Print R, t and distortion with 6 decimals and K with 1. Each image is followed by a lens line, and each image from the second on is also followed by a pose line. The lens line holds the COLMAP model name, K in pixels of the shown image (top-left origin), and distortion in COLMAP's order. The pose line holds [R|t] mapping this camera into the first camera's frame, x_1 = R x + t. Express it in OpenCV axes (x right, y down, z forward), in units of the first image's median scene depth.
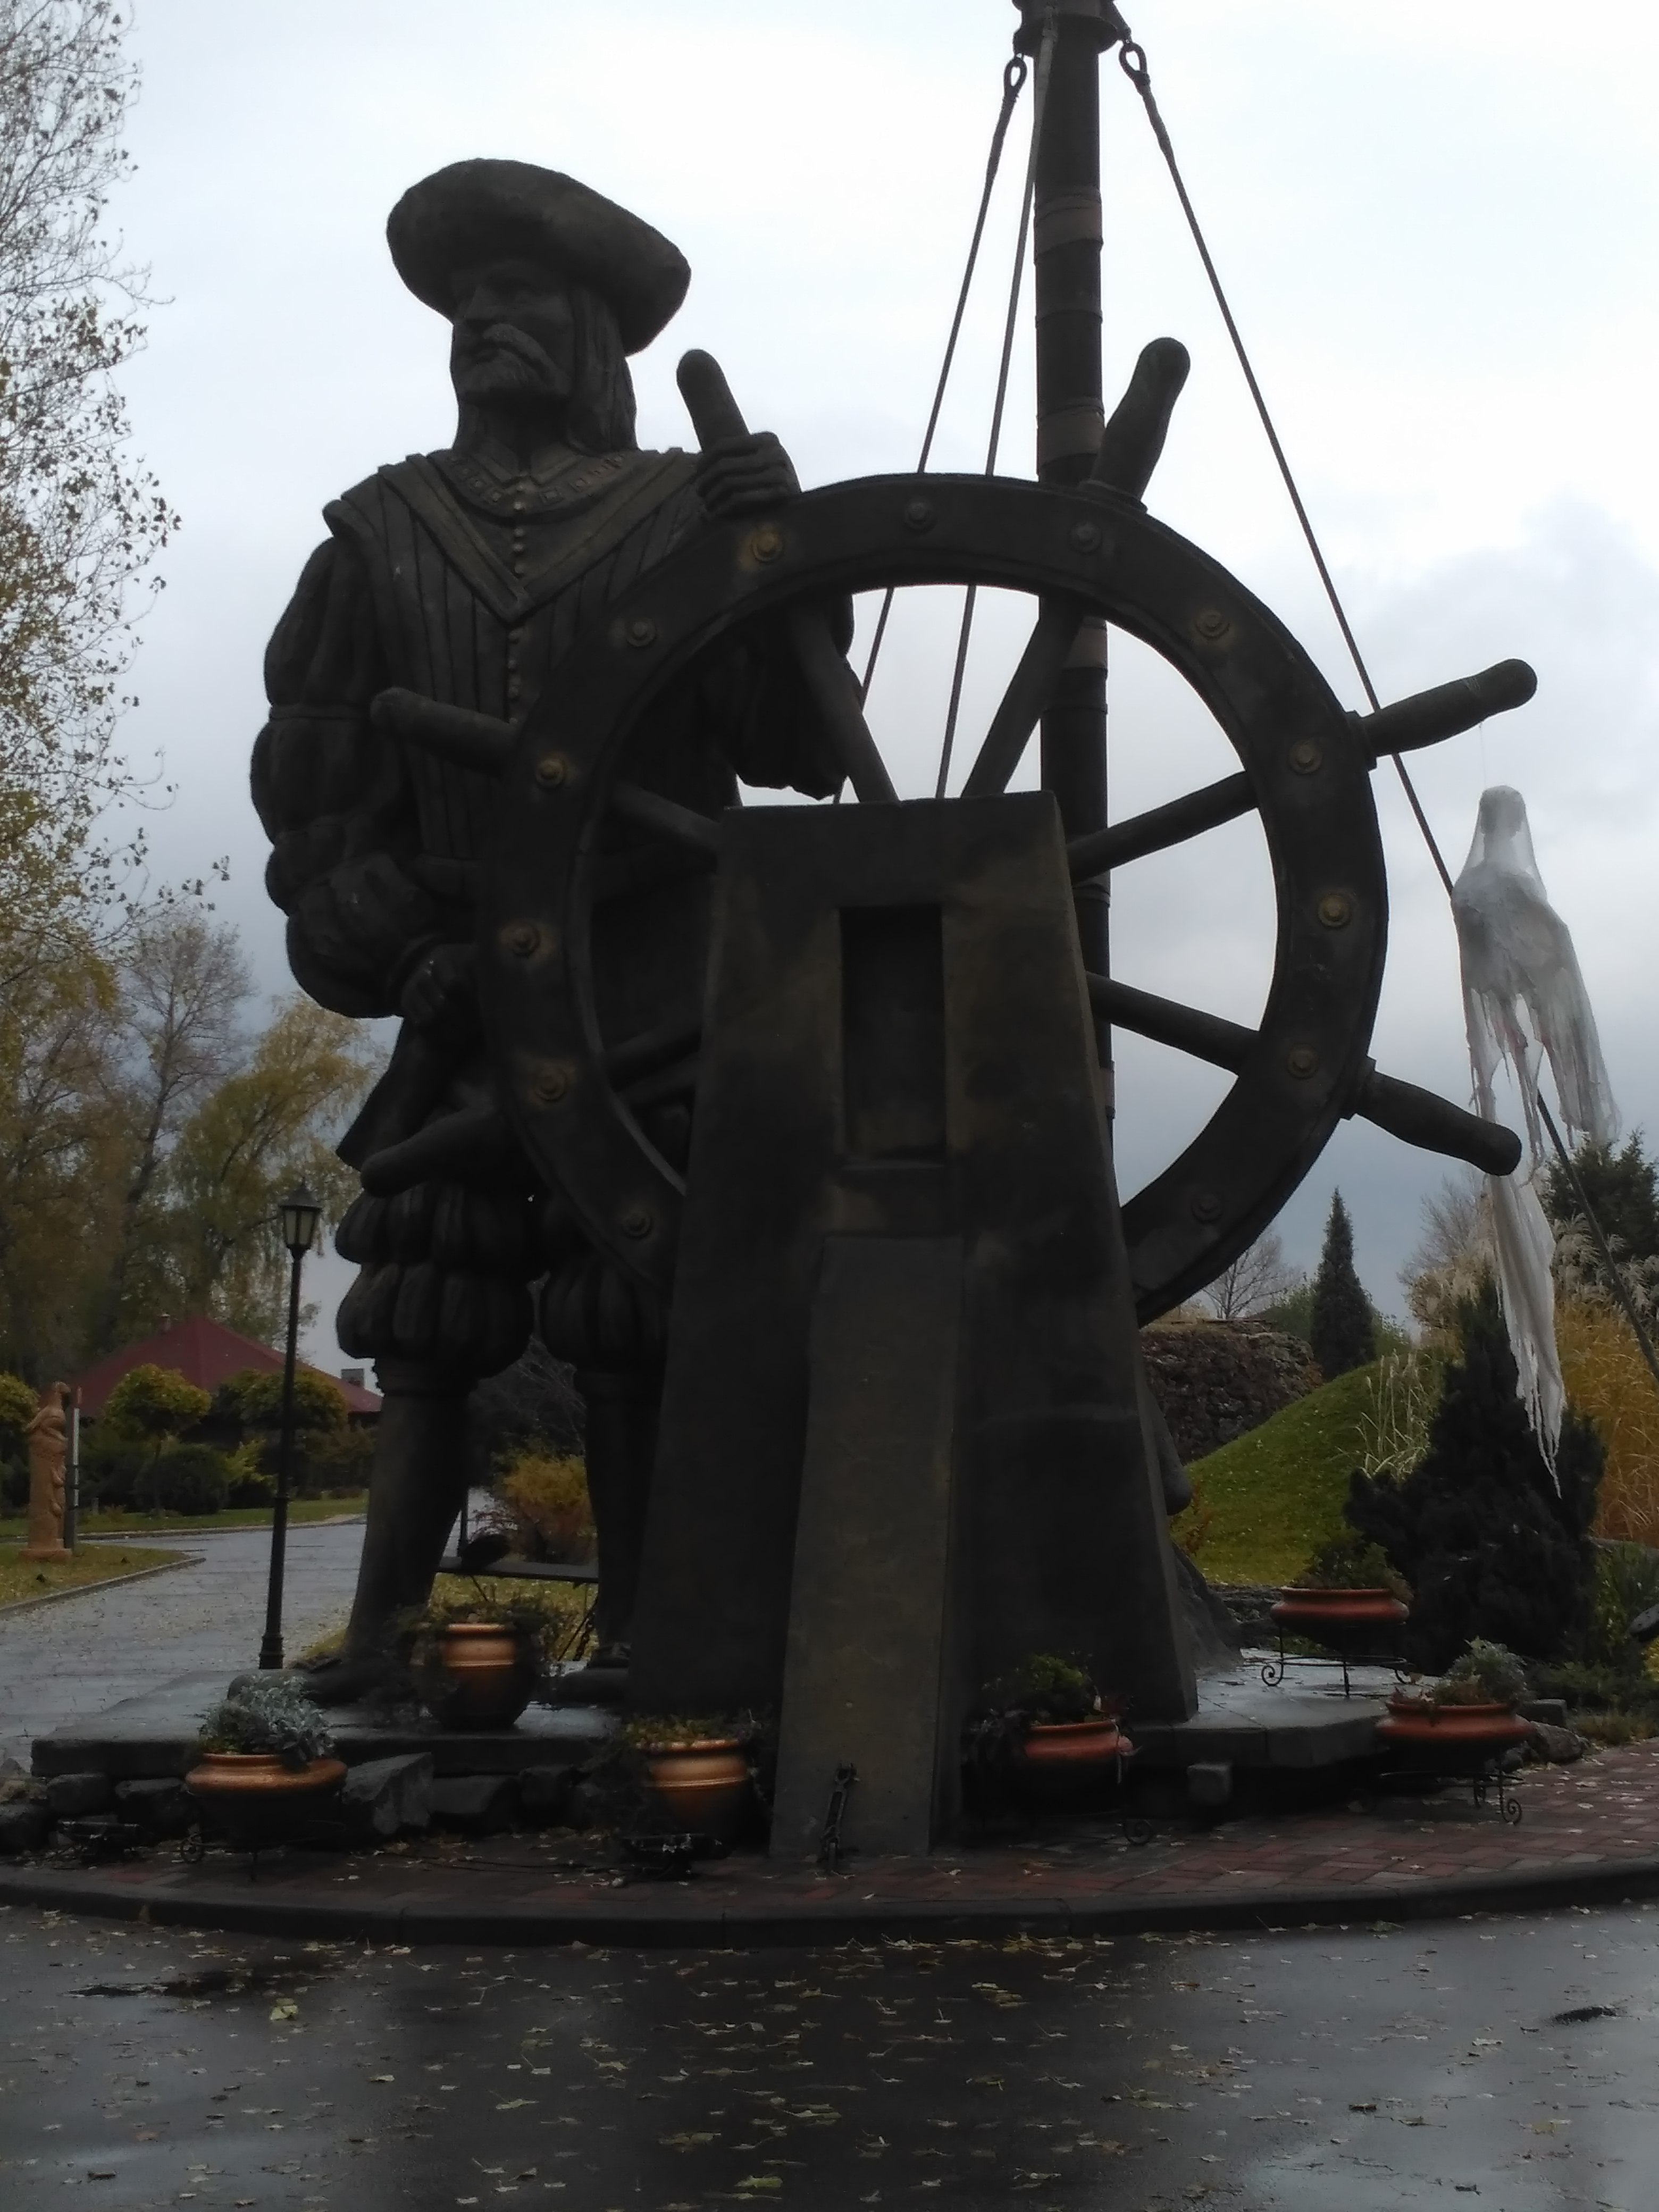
lens RADIAL K [[3565.4, 0, 829.2], [0, 3565.4, 1159.6], [0, 0, 1]] dist [0.060111, -0.045032]
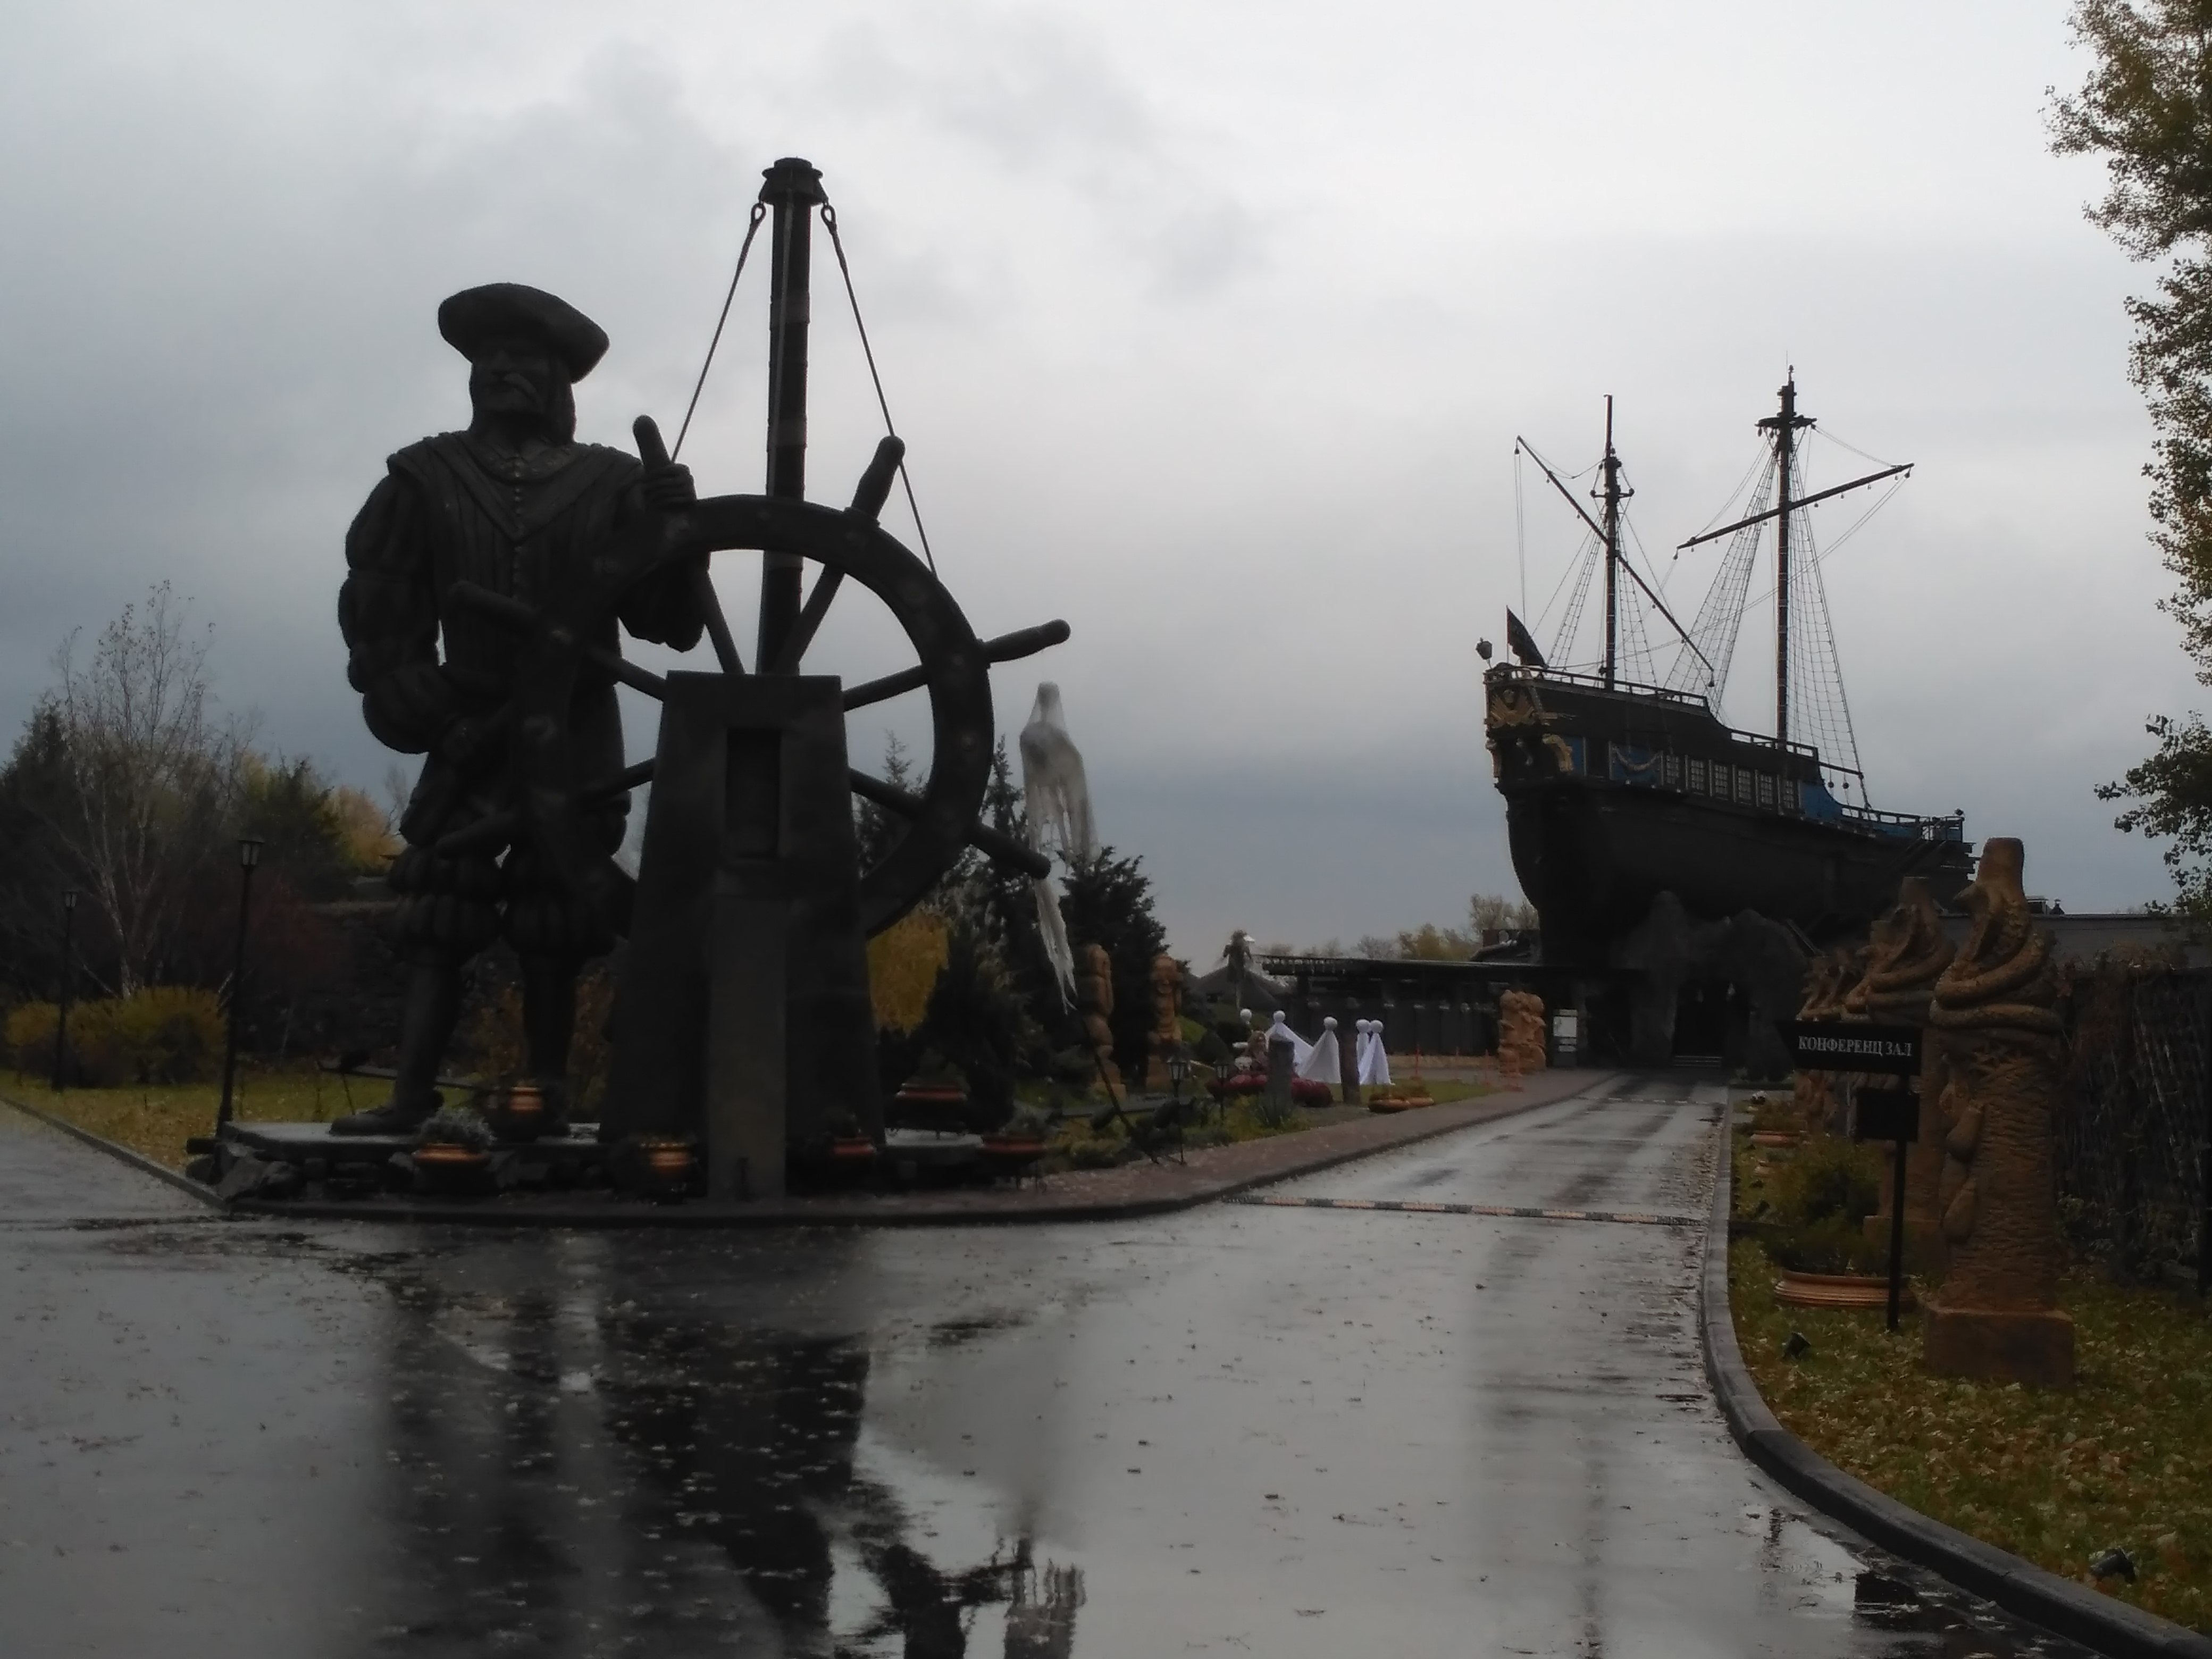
lens RADIAL K [[3565.4, 0, 1106.0], [0, 3565.4, 829.5], [0, 0, 1]] dist [0.060111, -0.045032]
pose [[0.952778, 0.051737, 0.299229, -0.338351], [-0.059846, 0.998045, 0.017992, -0.055578], [-0.297713, -0.035050, 0.954012, -0.823304]]
